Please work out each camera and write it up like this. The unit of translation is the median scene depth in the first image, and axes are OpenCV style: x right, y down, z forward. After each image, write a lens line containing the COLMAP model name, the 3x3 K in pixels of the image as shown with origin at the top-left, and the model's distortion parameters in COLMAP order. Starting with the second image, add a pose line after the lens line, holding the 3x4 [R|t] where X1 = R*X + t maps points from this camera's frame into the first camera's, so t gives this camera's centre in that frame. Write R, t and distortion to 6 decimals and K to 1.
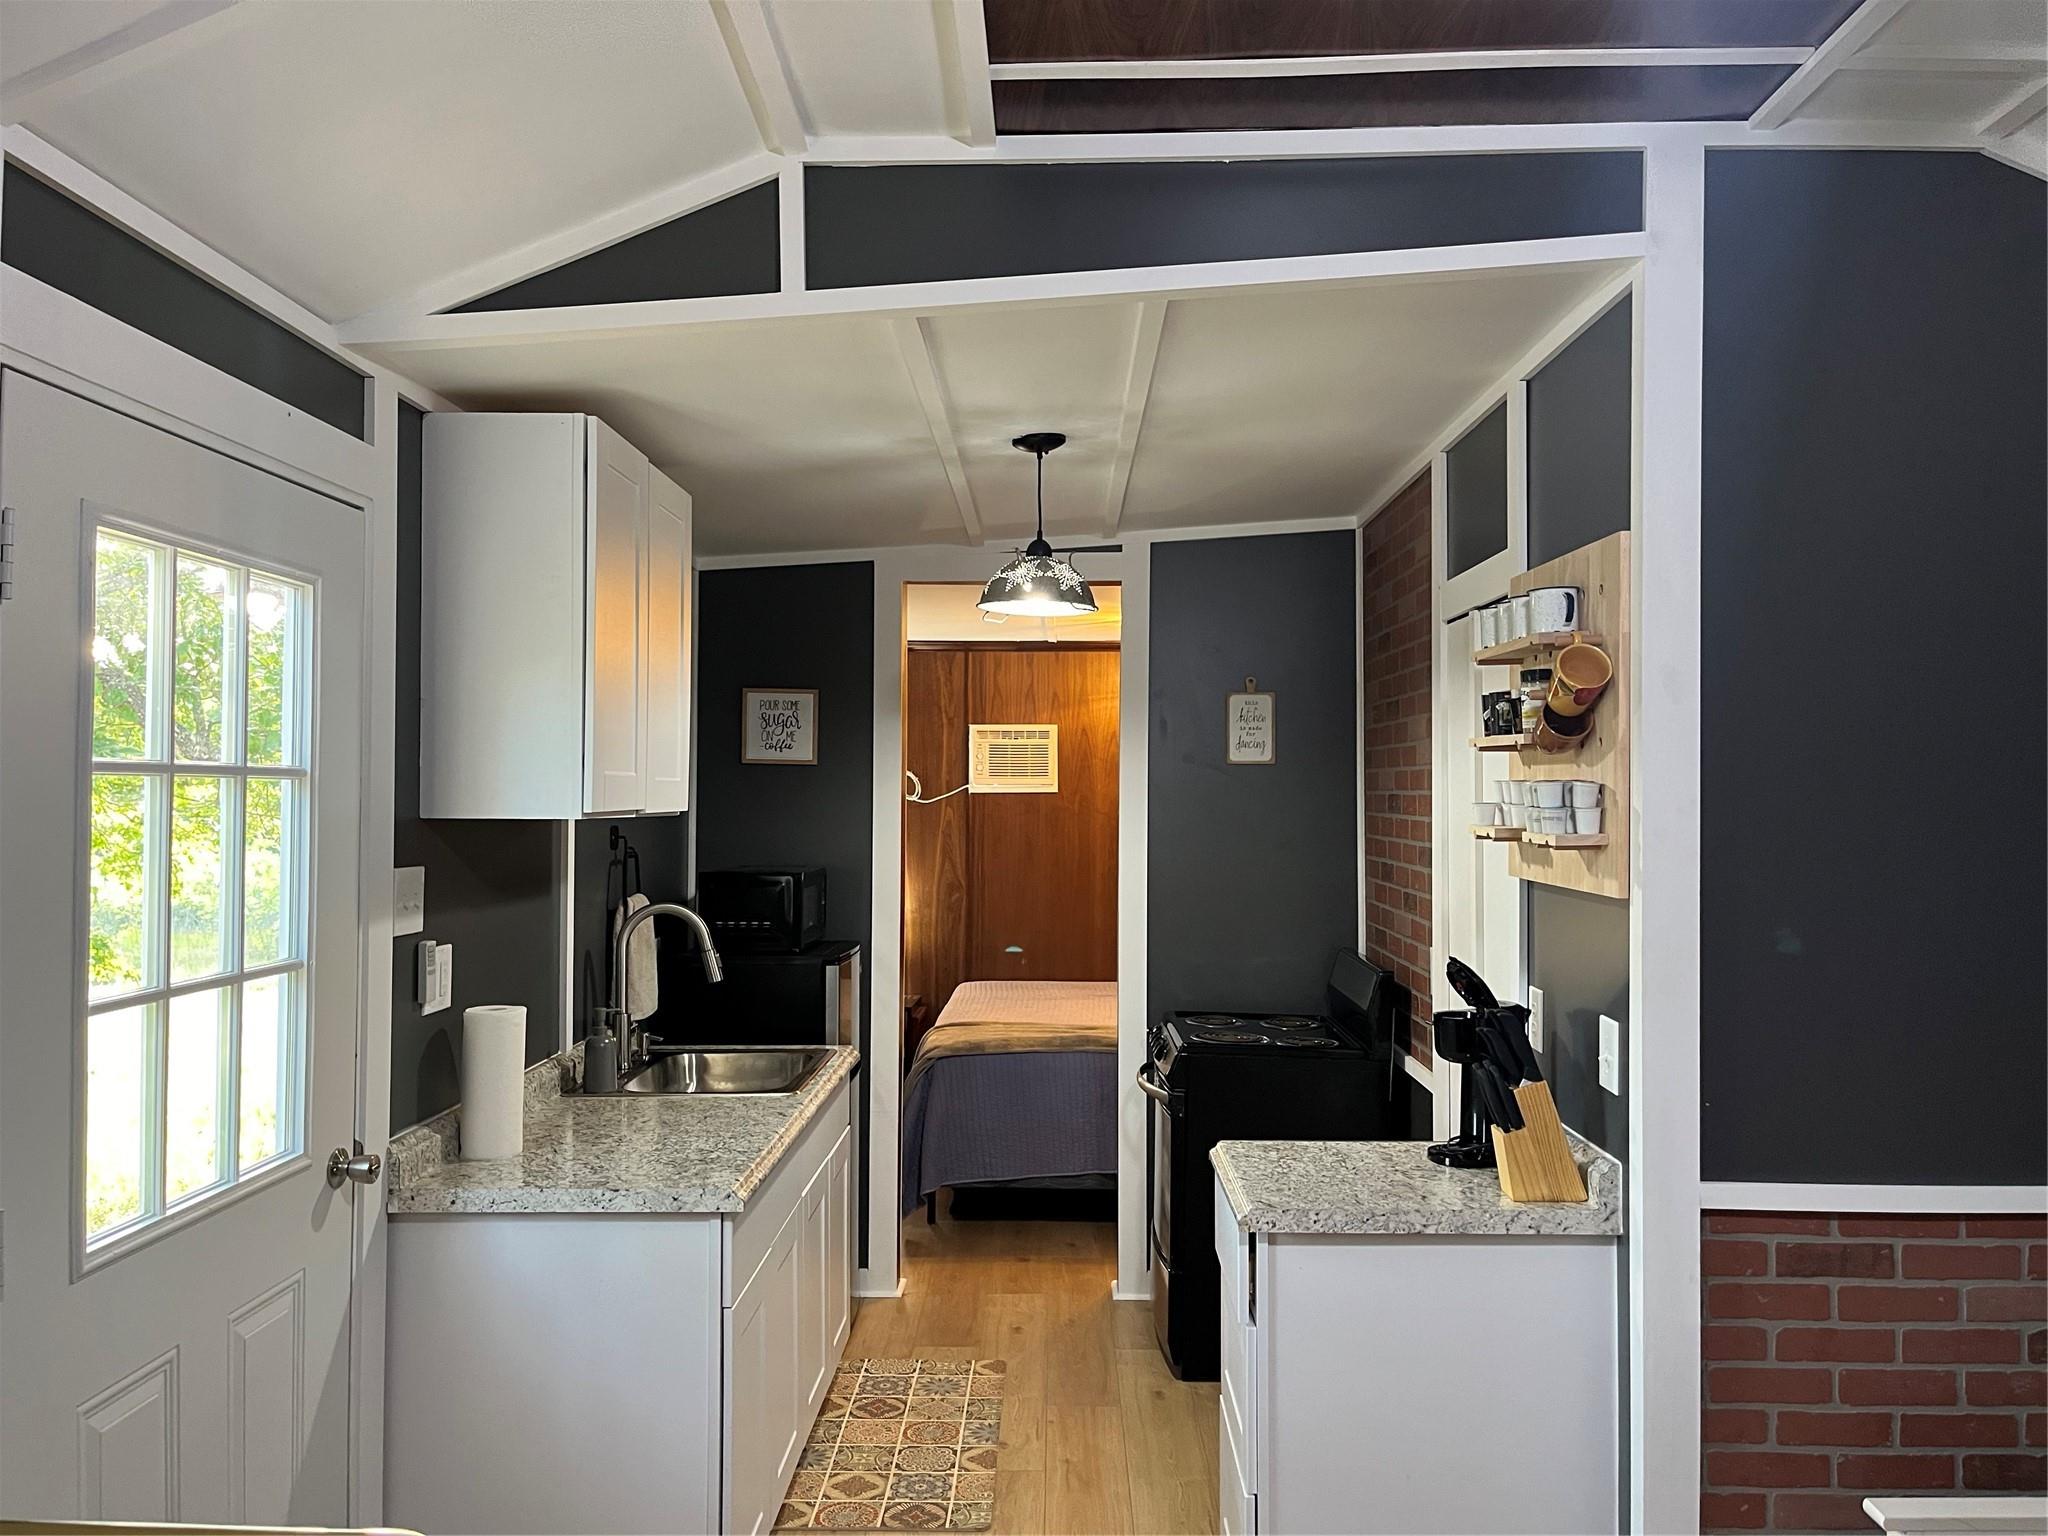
lens RADIAL K [[1537.3, 0, 1023.5], [0, 1537.3, 769.9], [0, 0, 1]] dist [0.062309, -0.001253]
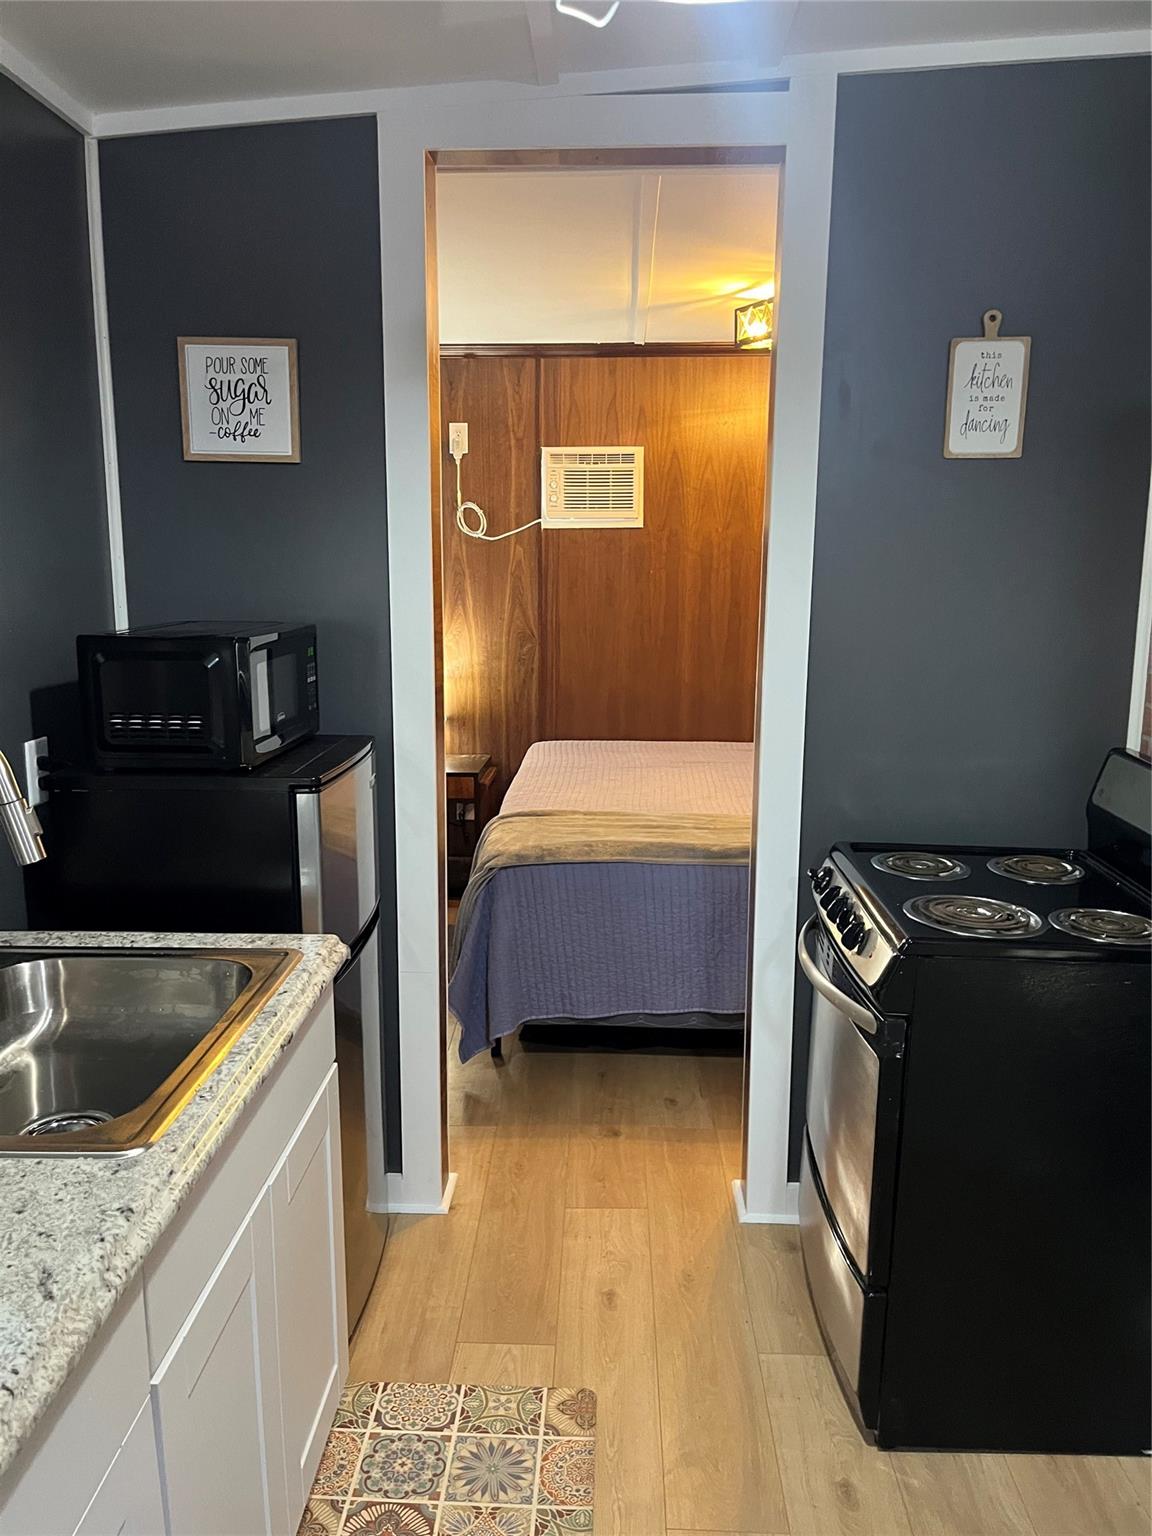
lens RADIAL K [[1153.0, 0, 575.5], [0, 1153.0, 770.9], [0, 0, 1]] dist [0.062309, -0.001253]
pose [[0.999934, 0.002226, -0.011303, -0.012259], [0.000133, 0.978850, 0.204580, 0.022396], [0.011519, -0.204568, 0.978785, 0.476595]]
